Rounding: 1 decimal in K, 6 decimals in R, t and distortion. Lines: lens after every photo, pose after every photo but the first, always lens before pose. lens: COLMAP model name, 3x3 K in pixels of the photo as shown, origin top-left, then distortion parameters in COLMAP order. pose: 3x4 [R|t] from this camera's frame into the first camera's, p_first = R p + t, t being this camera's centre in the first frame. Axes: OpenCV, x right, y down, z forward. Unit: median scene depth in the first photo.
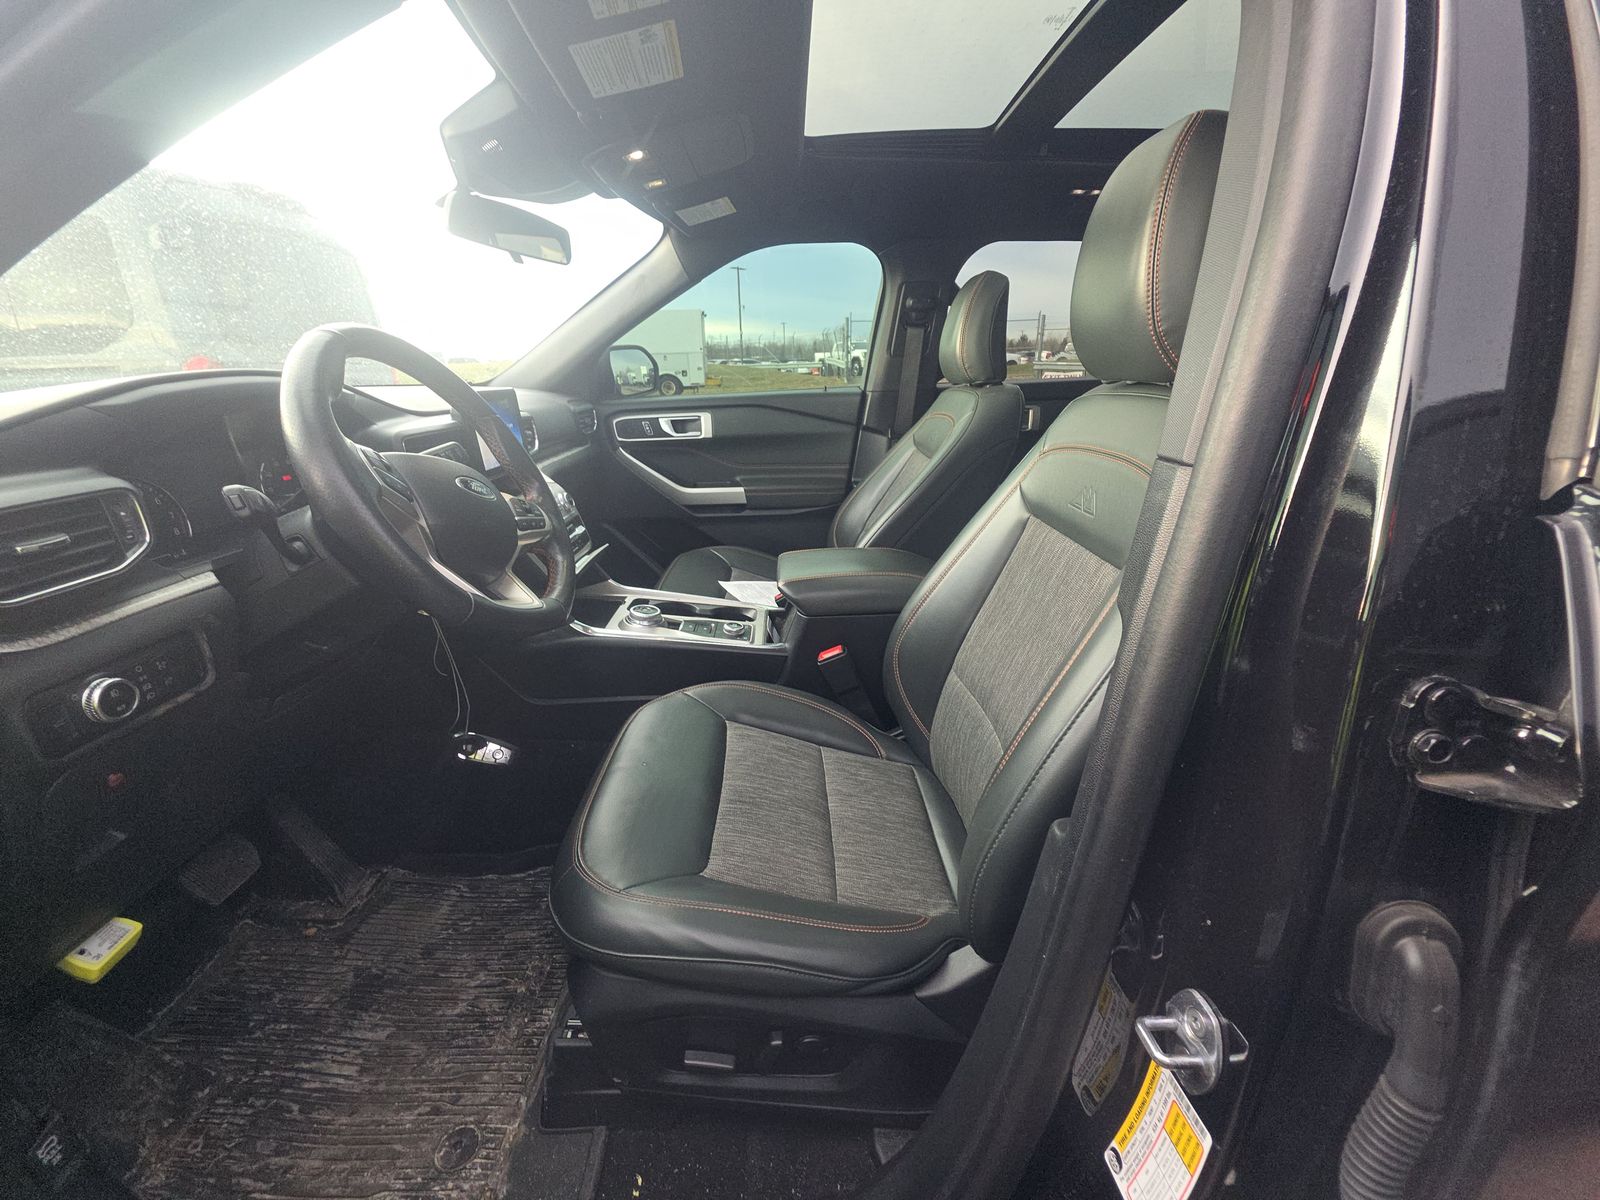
lens RADIAL K [[628.6, 0, 808.8], [0, 628.6, 599.2], [0, 0, 1]] dist [0.013010, -0.009016]
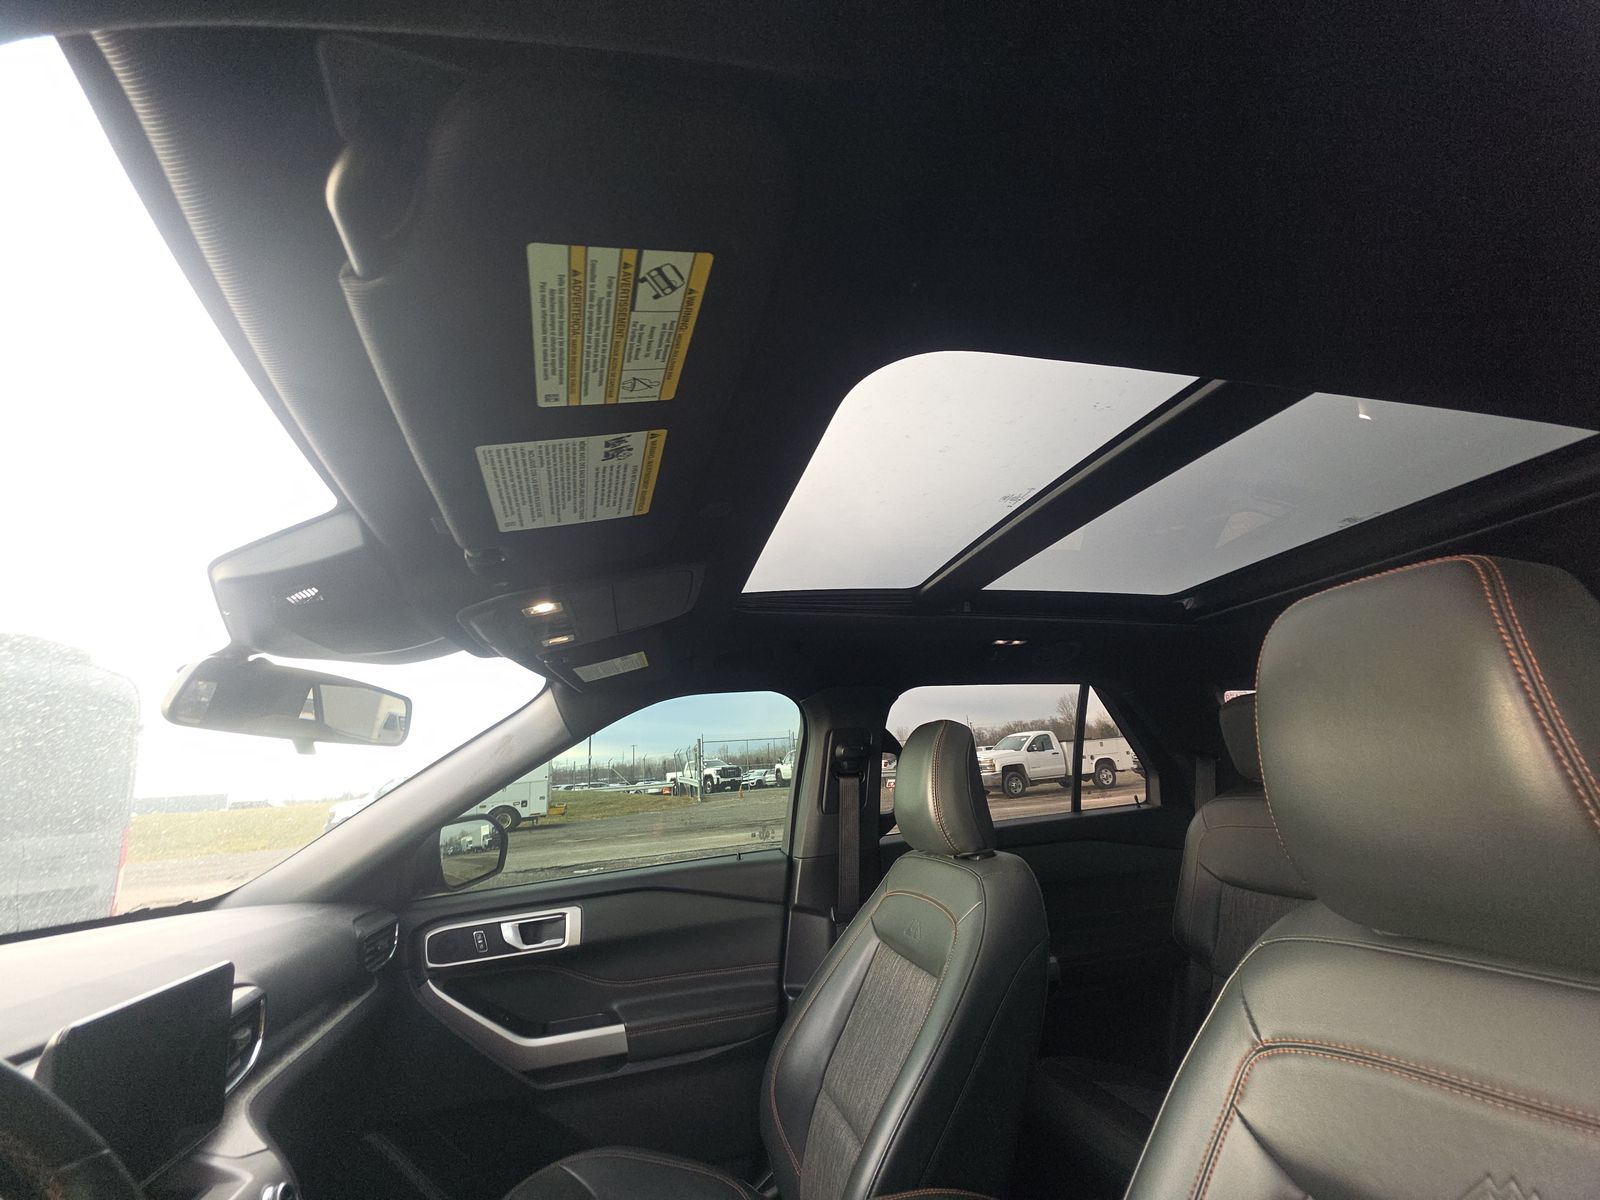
lens RADIAL K [[625.2, 0, 798.7], [0, 625.2, 603.6], [0, 0, 1]] dist [0.012821, -0.009177]
pose [[0.975142, 0.007664, 0.221446, -0.082065], [0.123691, 0.810367, -0.572718, -0.148969], [-0.183842, 0.585873, 0.789275, 0.215953]]
